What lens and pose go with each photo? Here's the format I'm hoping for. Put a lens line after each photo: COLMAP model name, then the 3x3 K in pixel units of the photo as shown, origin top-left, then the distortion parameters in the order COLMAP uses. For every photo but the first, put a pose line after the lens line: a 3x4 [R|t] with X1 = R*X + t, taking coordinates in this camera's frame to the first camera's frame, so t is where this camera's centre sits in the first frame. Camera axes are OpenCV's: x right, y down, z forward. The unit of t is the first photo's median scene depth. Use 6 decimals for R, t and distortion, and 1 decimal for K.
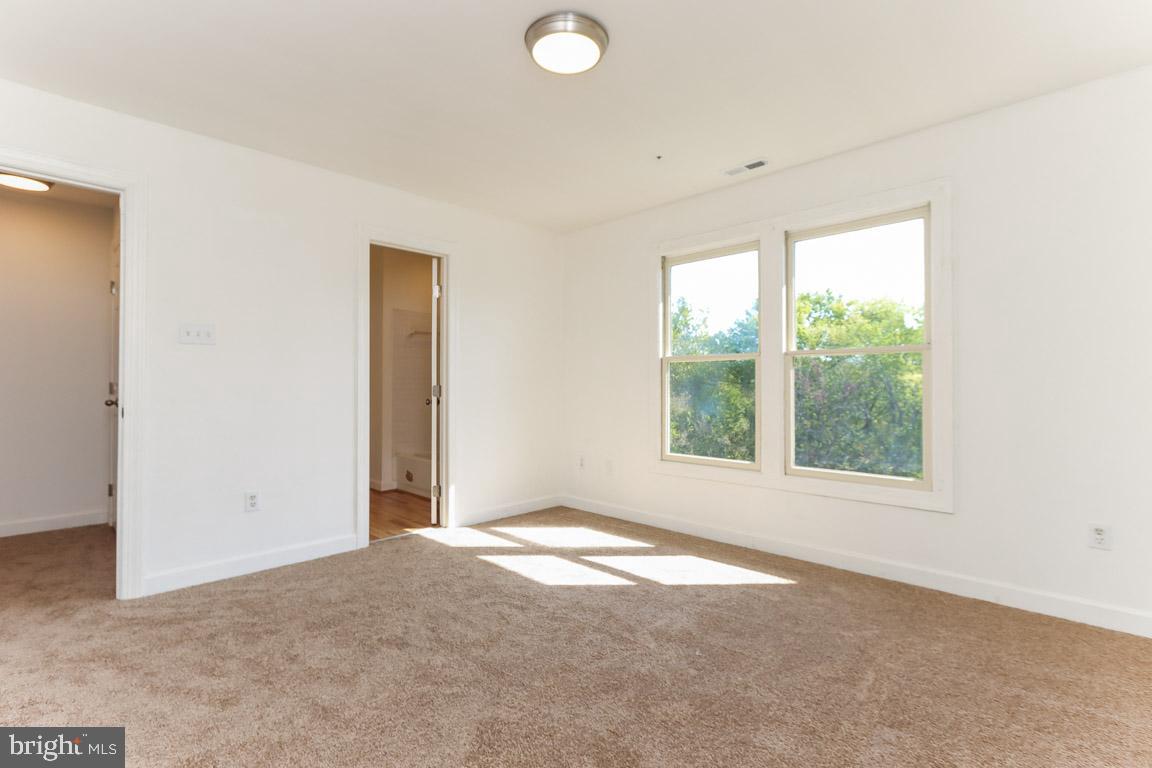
lens RADIAL K [[524.7, 0, 576.0], [0, 524.7, 384.0], [0, 0, 1]] dist [0.000108, -0.000043]
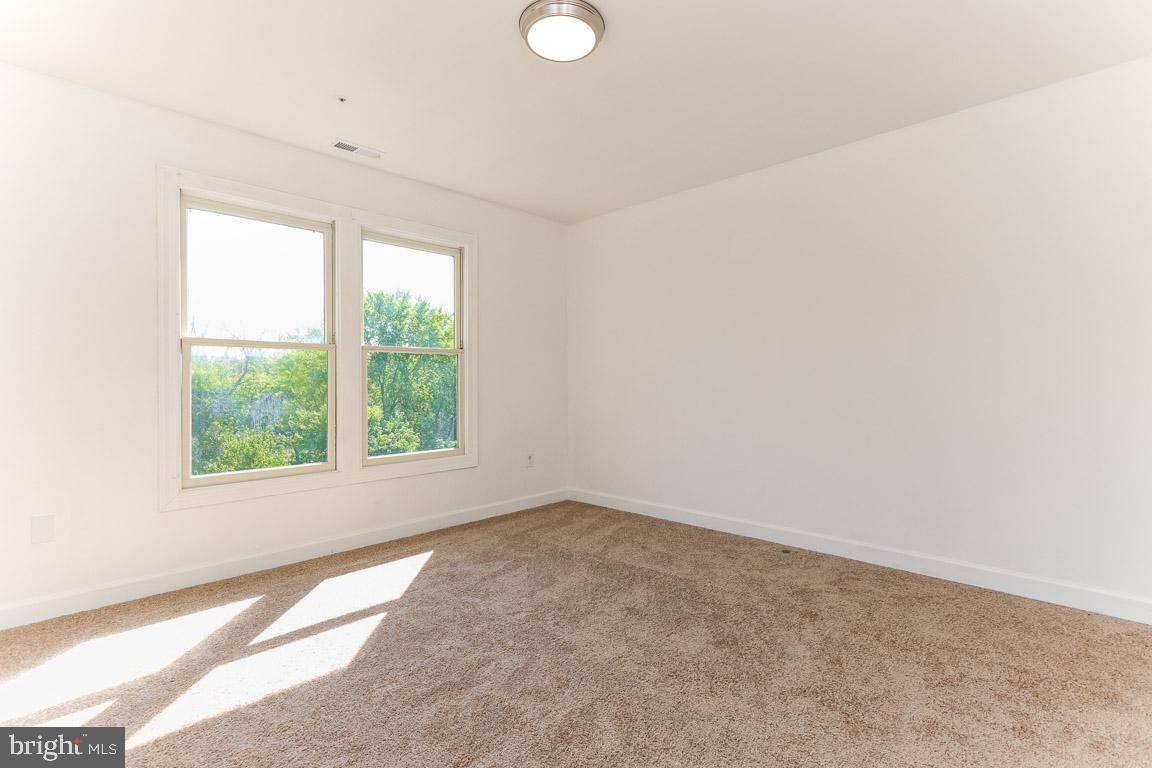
lens RADIAL K [[527.1, 0, 561.0], [0, 527.1, 389.2], [0, 0, 1]] dist [0.000773, 0.000537]
pose [[0.020809, -0.014739, 0.999675, -0.679397], [-0.002588, 0.999887, 0.014796, 0.006238], [-0.999780, -0.002895, 0.020768, 0.656464]]
